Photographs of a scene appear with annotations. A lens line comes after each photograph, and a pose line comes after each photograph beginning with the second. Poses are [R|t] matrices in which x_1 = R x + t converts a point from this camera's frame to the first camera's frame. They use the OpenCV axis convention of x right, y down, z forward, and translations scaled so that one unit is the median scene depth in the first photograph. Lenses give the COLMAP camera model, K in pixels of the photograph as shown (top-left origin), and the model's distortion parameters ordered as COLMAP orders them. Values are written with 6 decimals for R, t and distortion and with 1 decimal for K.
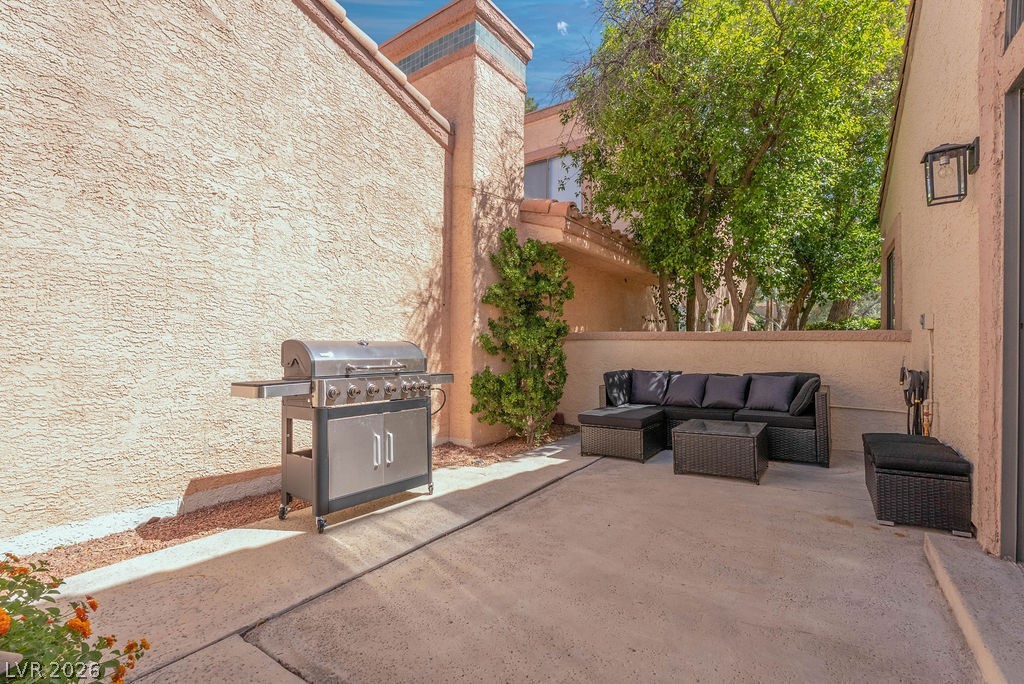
lens RADIAL K [[463.3, 0, 507.2], [0, 463.3, 340.5], [0, 0, 1]] dist [-0.018792, 0.007102]
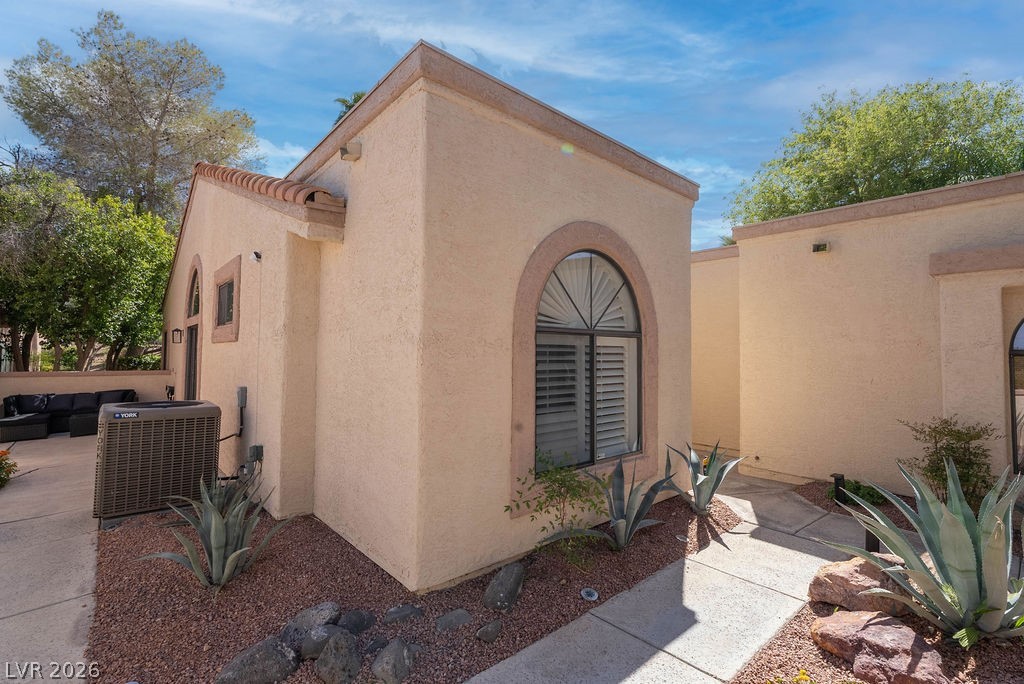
lens RADIAL K [[462.5, 0, 508.1], [0, 462.5, 336.6], [0, 0, 1]] dist [-0.020027, 0.005962]
pose [[0.241617, 0.049498, 0.969109, -0.983795], [0.006492, 0.998593, -0.052622, -0.054433], [-0.970350, 0.019006, 0.240956, -1.228100]]
